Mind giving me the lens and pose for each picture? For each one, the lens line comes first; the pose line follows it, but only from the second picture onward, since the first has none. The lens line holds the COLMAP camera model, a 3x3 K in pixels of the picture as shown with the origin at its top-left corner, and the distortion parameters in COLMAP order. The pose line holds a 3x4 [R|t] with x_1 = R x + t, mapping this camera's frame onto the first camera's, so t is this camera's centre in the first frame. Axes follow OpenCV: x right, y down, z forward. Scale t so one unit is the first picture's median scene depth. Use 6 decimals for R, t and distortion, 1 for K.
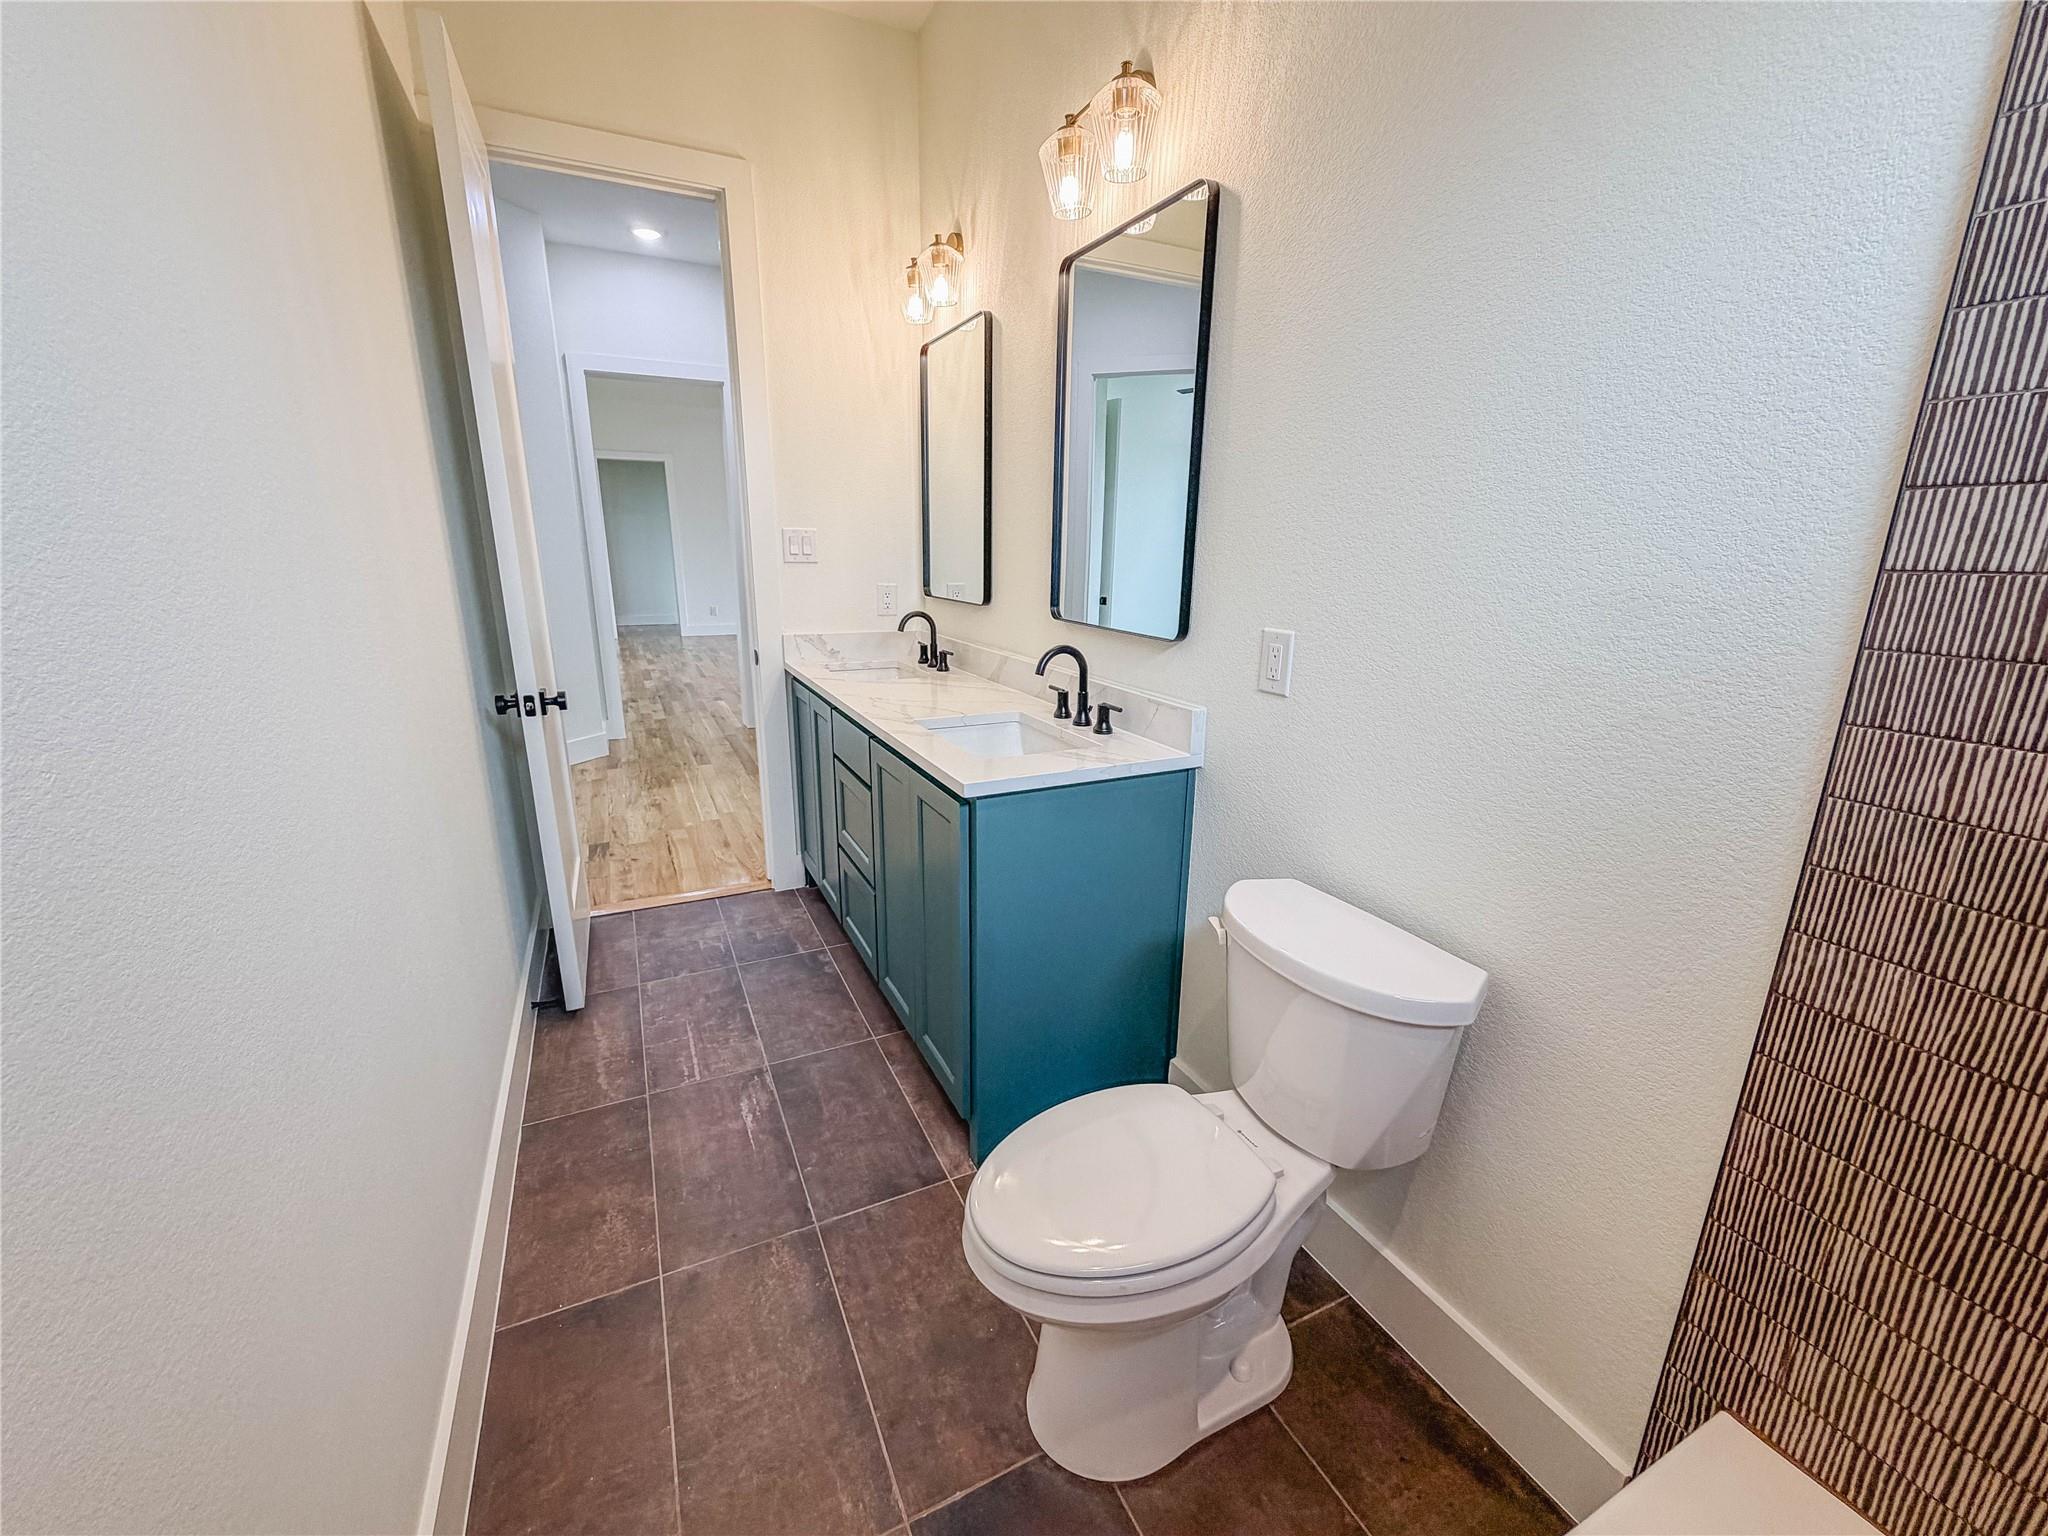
lens RADIAL K [[818.5, 0, 1017.3], [0, 818.5, 765.7], [0, 0, 1]] dist [0.000426, -0.000318]
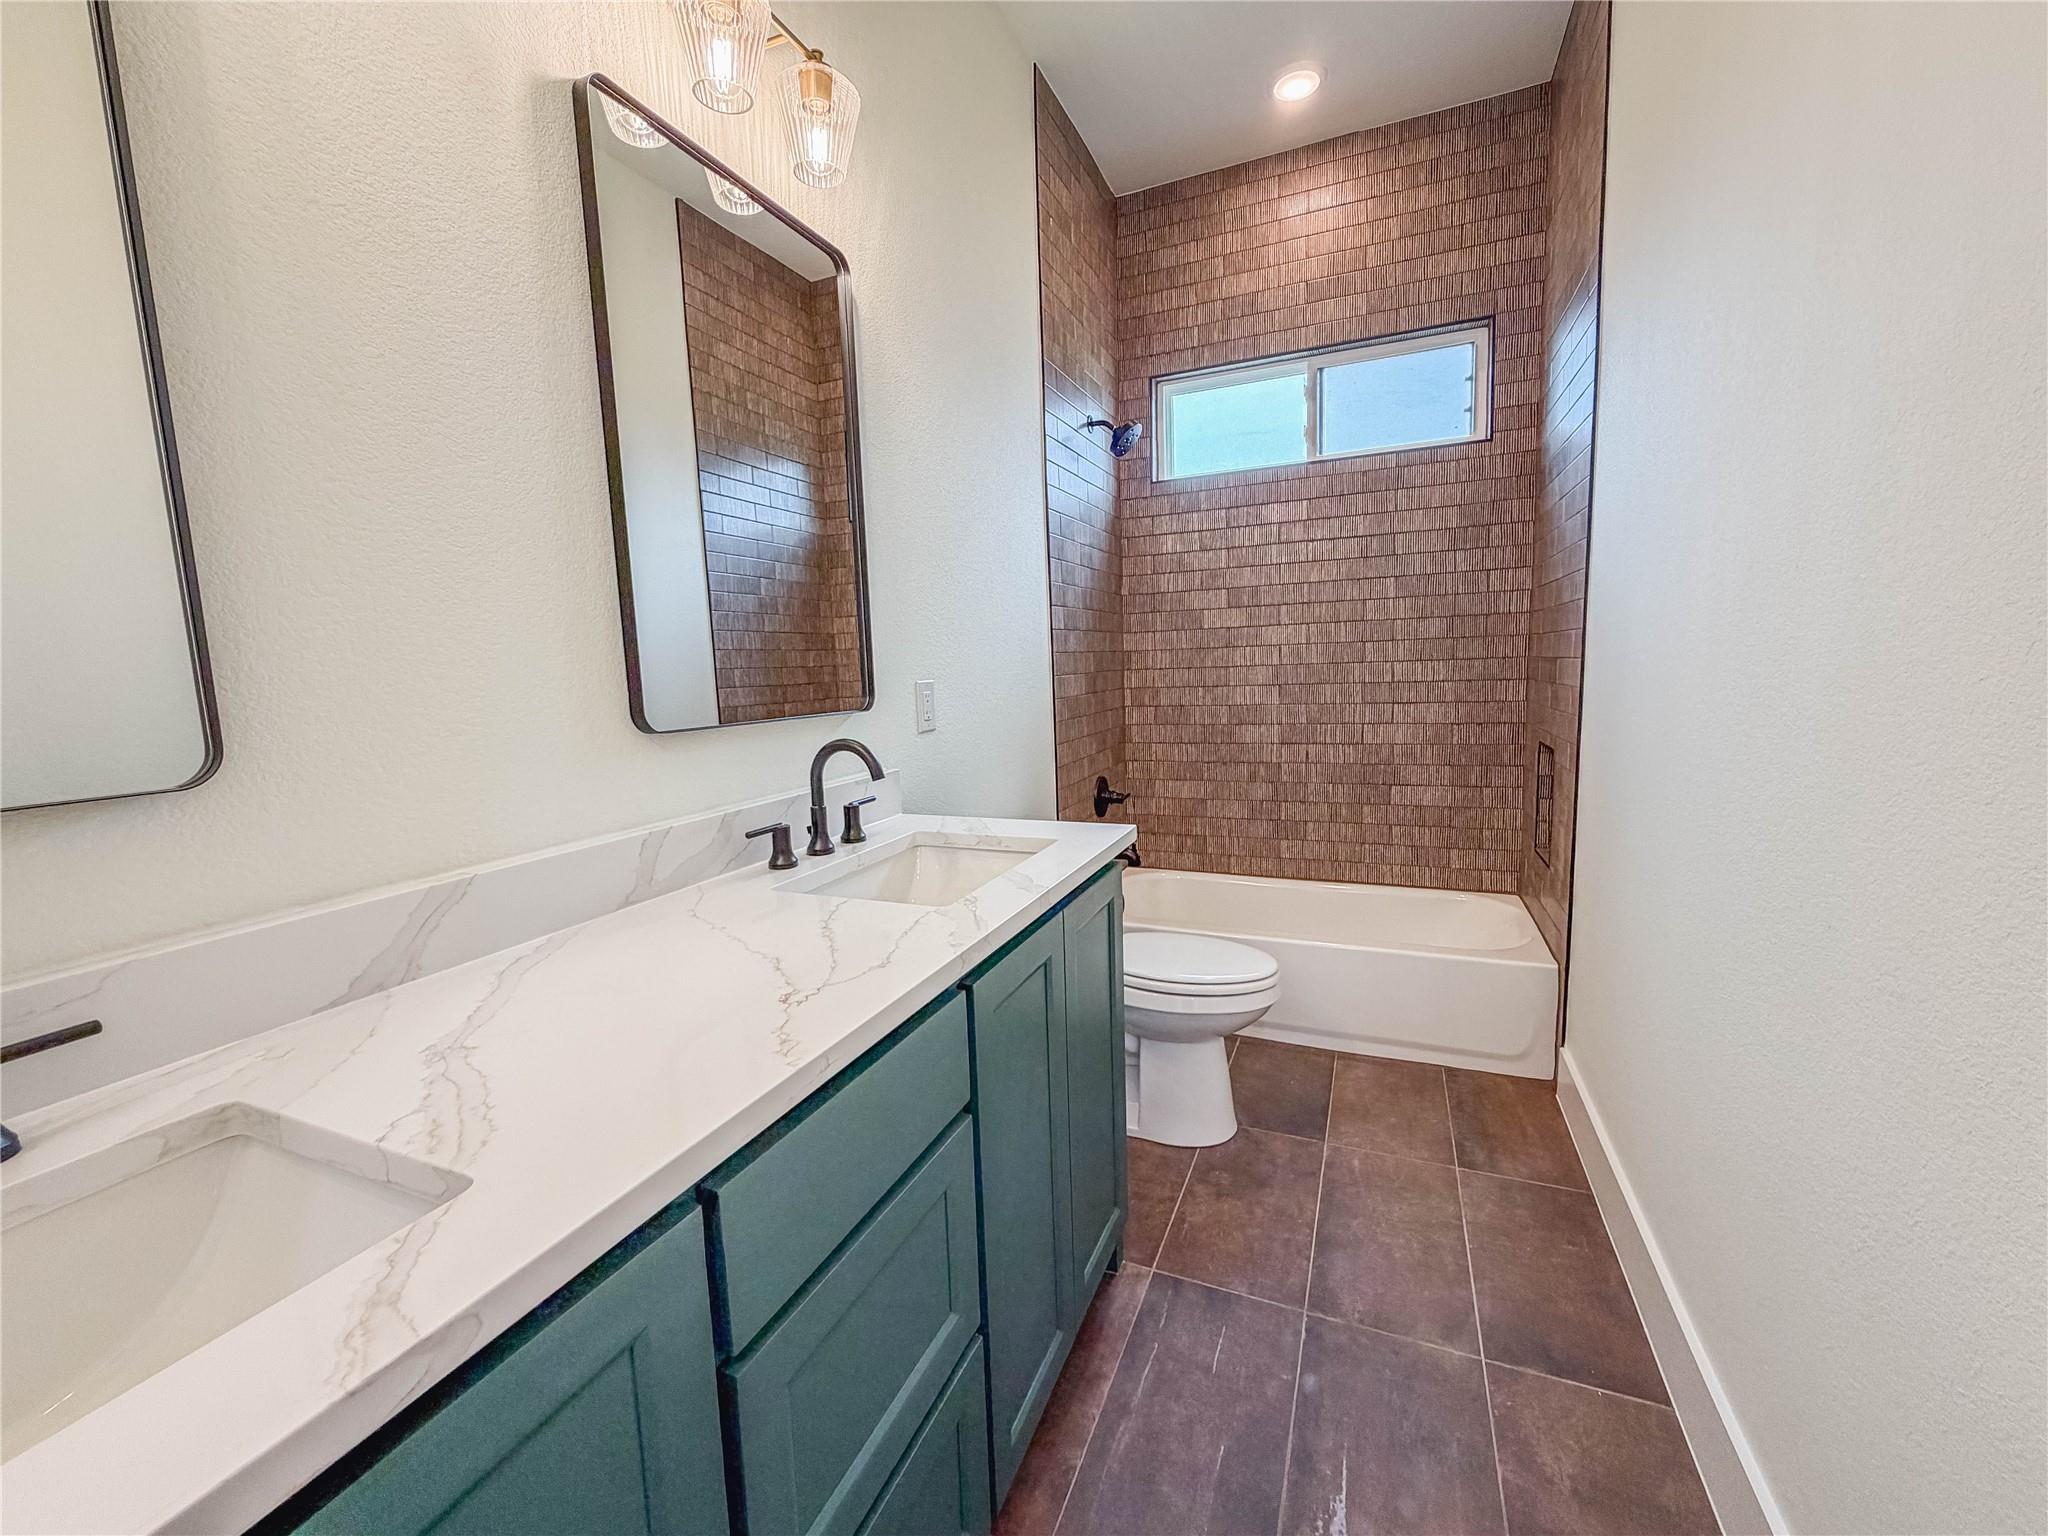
lens RADIAL K [[818.5, 0, 1017.3], [0, 818.5, 765.7], [0, 0, 1]] dist [0.000426, -0.000318]
pose [[-0.642170, -0.088160, 0.761476, -0.694311], [0.230925, 0.924970, 0.301833, -0.366190], [-0.730952, 0.369672, -0.573630, 1.560459]]
